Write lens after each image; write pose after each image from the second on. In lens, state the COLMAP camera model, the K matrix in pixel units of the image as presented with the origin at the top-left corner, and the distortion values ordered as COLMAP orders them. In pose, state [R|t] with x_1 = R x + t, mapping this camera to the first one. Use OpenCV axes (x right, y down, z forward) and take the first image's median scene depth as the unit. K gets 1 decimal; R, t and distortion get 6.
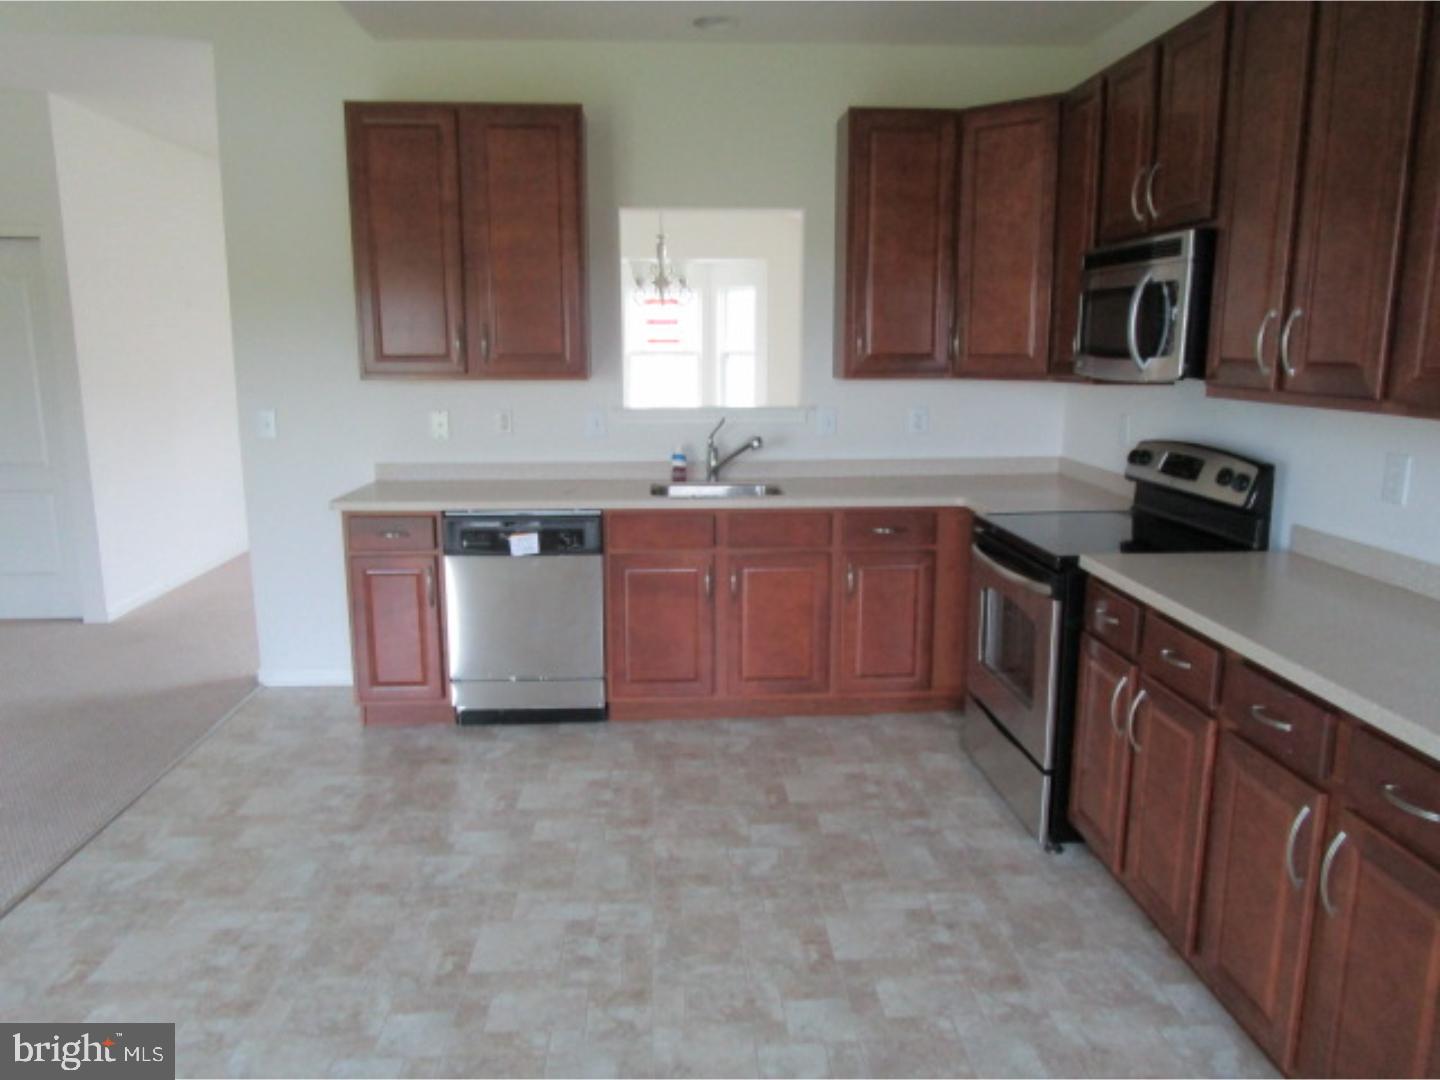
lens RADIAL K [[1055.9, 0, 722.4], [0, 1055.9, 546.1], [0, 0, 1]] dist [0.004797, -0.007917]
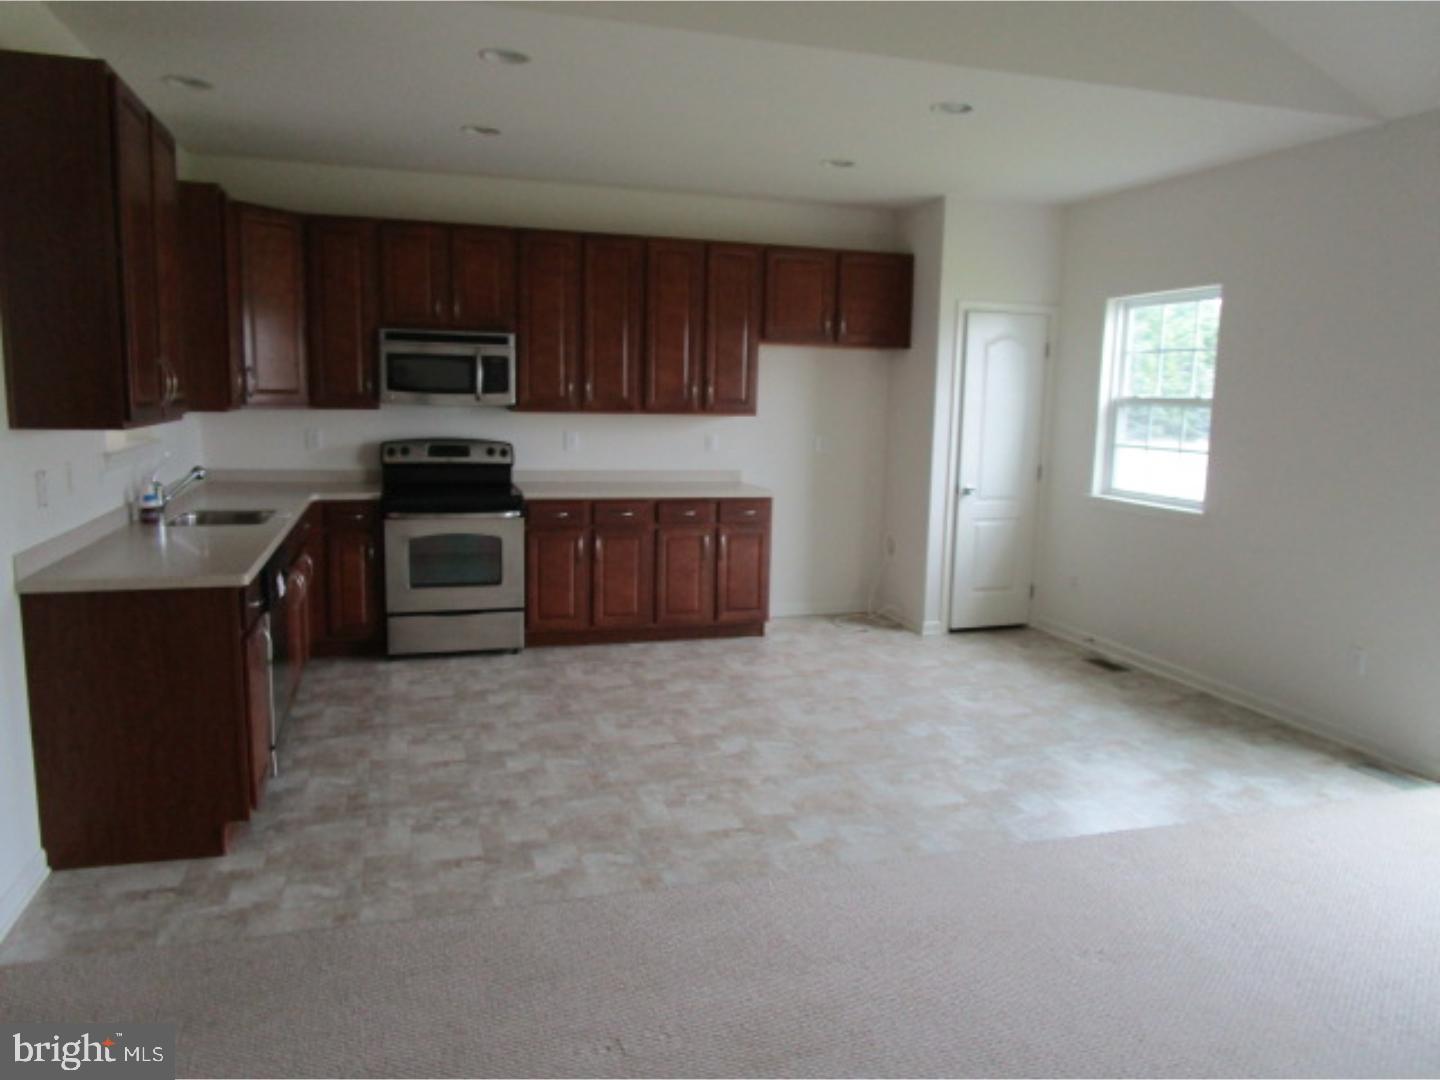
lens RADIAL K [[1055.9, 0, 722.4], [0, 1055.9, 546.1], [0, 0, 1]] dist [0.004797, -0.007917]
pose [[-0.256031, -0.144084, 0.955870, -1.589712], [0.165033, 0.967797, 0.190086, -0.199258], [-0.952477, 0.206418, -0.224008, 1.052455]]
